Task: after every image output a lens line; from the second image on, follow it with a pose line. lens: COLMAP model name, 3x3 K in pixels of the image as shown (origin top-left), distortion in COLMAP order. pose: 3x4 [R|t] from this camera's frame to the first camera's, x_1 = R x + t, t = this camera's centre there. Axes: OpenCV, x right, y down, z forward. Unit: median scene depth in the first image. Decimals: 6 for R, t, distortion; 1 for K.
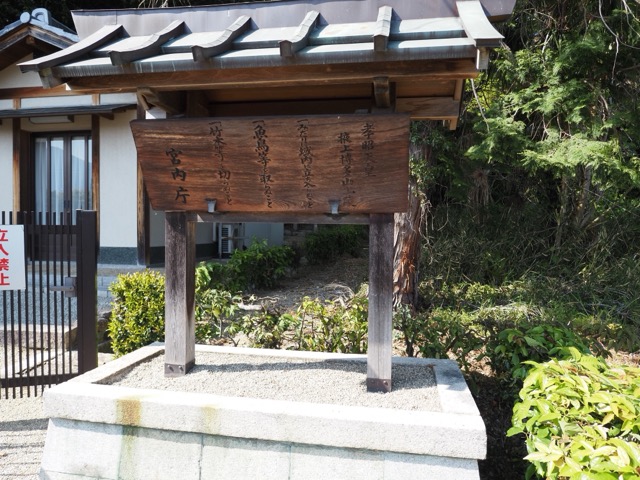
lens RADIAL K [[449.2, 0, 320.0], [0, 449.2, 240.0], [0, 0, 1]] dist [-0.014171, 0.006740]
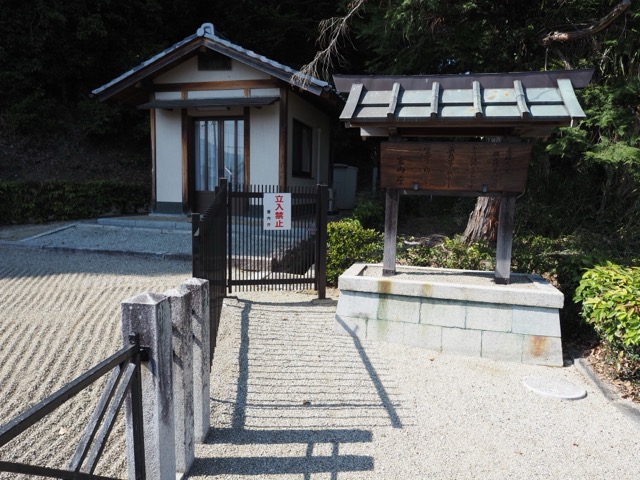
lens RADIAL K [[449.2, 0, 320.0], [0, 449.2, 240.0], [0, 0, 1]] dist [-0.014171, 0.006740]
pose [[0.997345, 0.022196, -0.069353, -0.391225], [-0.015857, 0.995757, 0.090645, -0.011320], [0.071070, -0.089304, 0.993466, -0.716330]]
